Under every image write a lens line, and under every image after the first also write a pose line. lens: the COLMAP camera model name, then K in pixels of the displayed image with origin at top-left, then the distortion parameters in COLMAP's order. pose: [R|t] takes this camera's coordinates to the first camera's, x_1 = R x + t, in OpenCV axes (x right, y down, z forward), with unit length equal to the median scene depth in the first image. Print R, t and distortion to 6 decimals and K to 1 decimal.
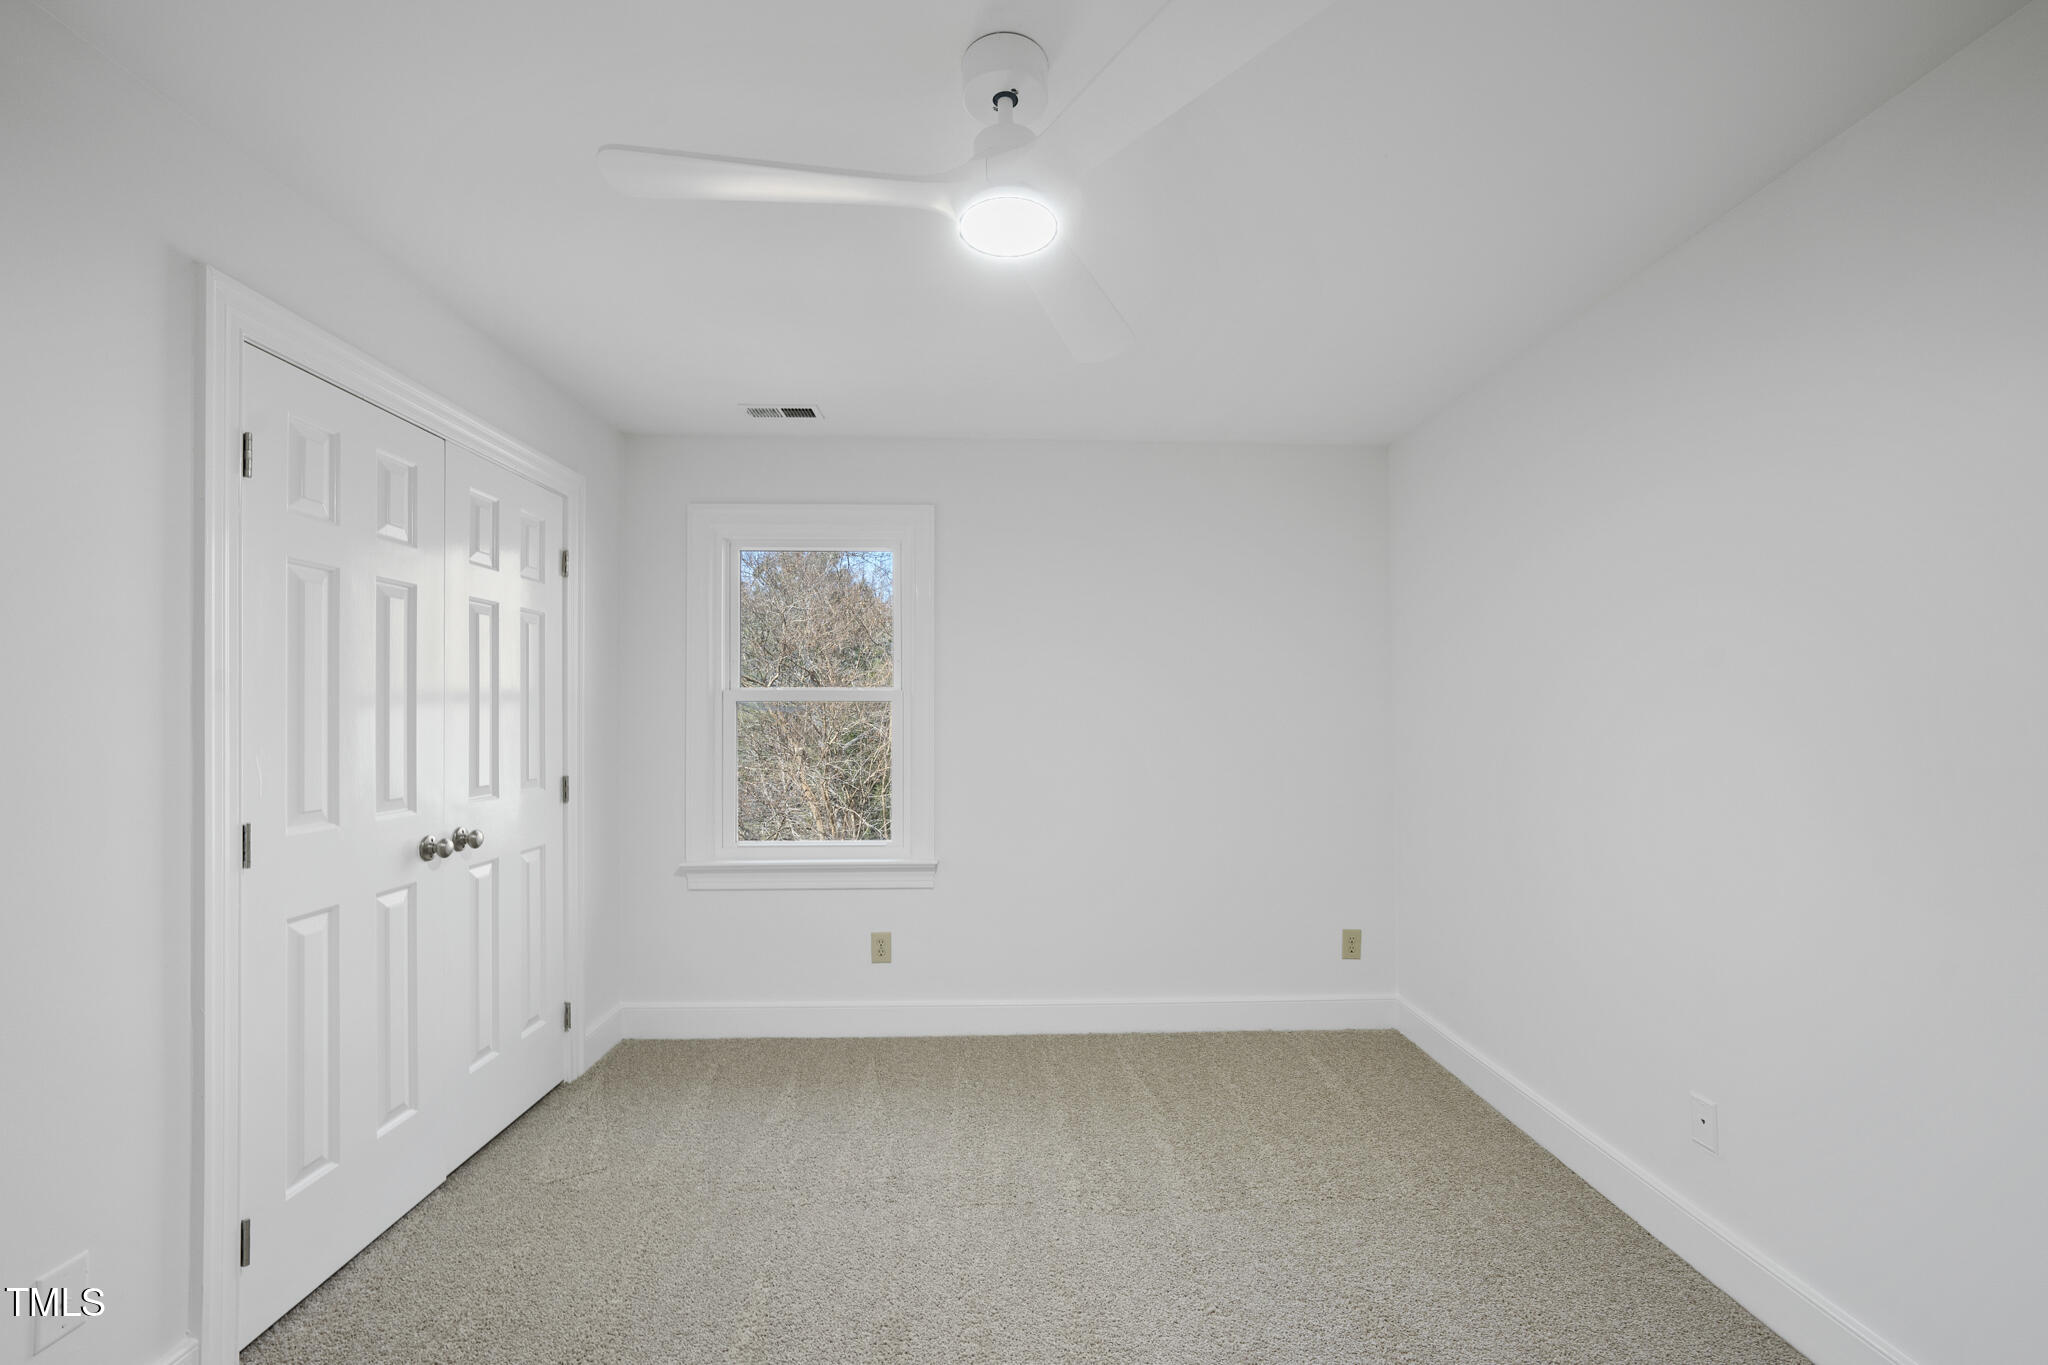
lens RADIAL K [[802.2, 0, 1040.1], [0, 802.2, 710.8], [0, 0, 1]] dist [-0.016288, 0.002973]
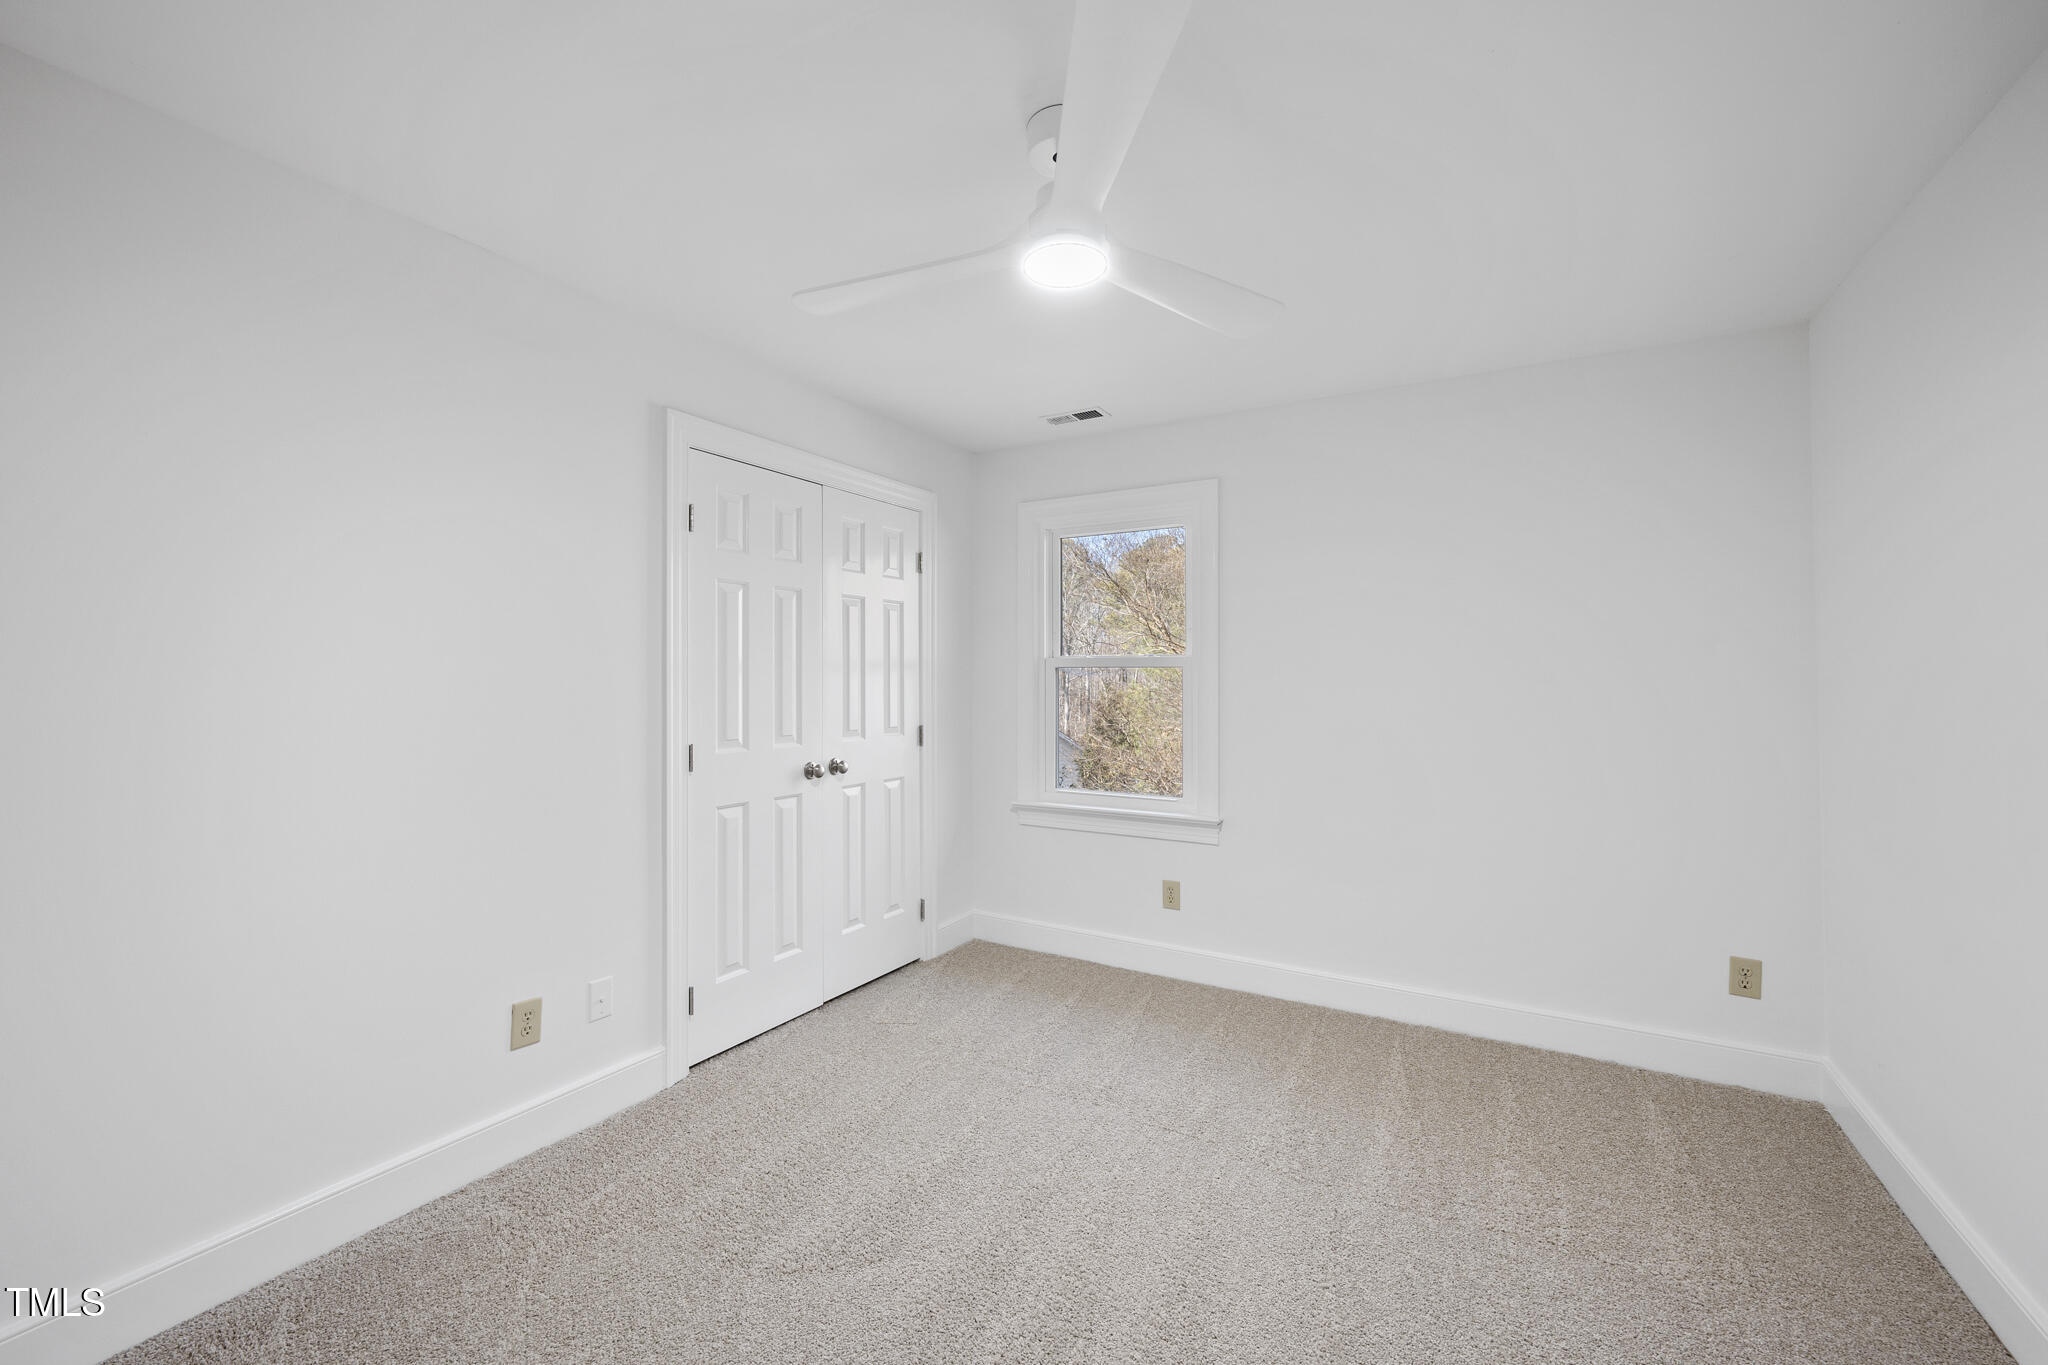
lens RADIAL K [[802.2, 0, 1042.4], [0, 802.2, 678.7], [0, 0, 1]] dist [-0.016288, 0.002973]
pose [[0.850287, 0.002638, -0.526312, 0.263807], [-0.000638, 0.999992, 0.003981, -0.000152], [0.526318, -0.003049, 0.850282, -0.010365]]
